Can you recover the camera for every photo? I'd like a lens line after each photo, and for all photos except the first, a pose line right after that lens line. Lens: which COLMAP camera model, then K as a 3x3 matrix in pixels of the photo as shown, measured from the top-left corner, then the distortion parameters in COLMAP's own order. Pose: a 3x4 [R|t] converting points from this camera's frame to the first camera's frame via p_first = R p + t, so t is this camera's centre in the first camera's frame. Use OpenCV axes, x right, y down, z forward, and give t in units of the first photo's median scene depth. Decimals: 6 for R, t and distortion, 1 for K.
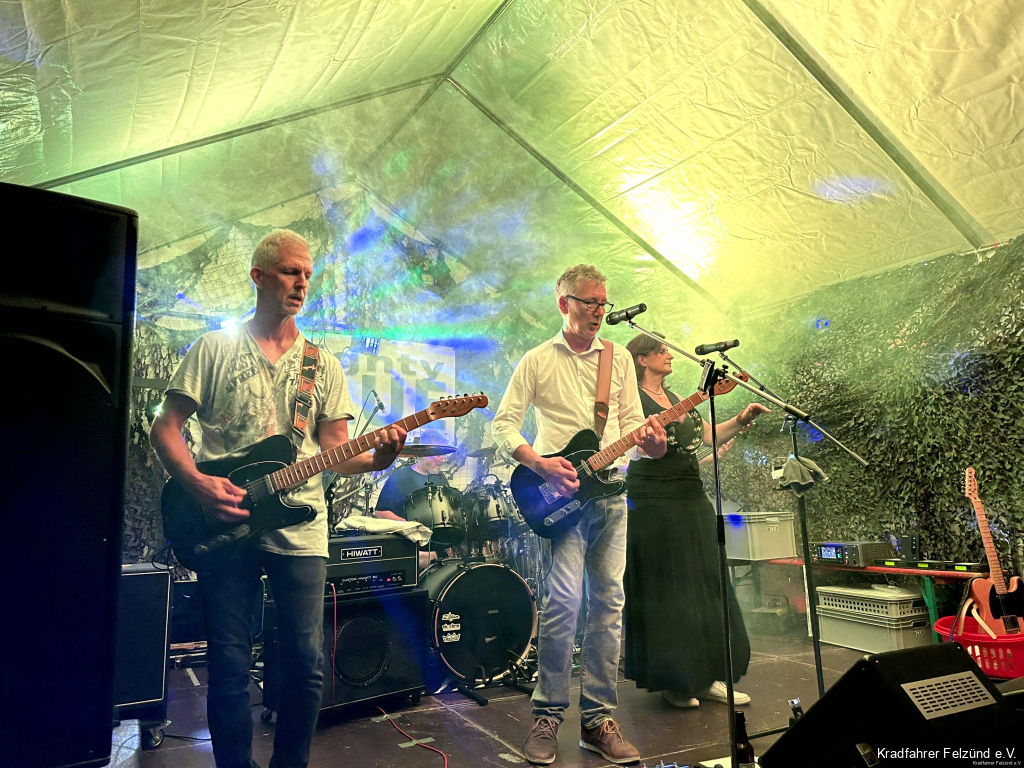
lens RADIAL K [[758.6, 0, 528.5], [0, 758.6, 379.9], [0, 0, 1]] dist [0.056905, -0.049065]
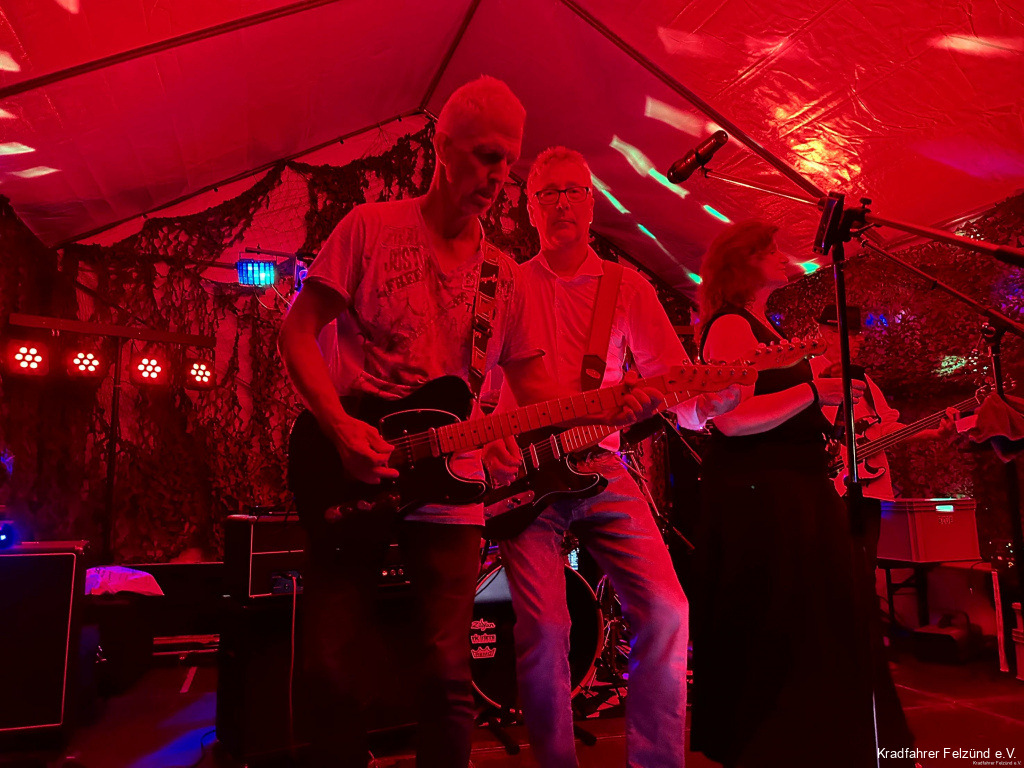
lens RADIAL K [[758.6, 0, 528.5], [0, 758.6, 379.9], [0, 0, 1]] dist [0.056905, -0.049065]
pose [[0.984318, -0.007695, -0.176238, 0.053068], [0.010508, 0.999832, 0.015035, 0.041624], [0.176093, -0.016651, 0.984233, 0.192303]]
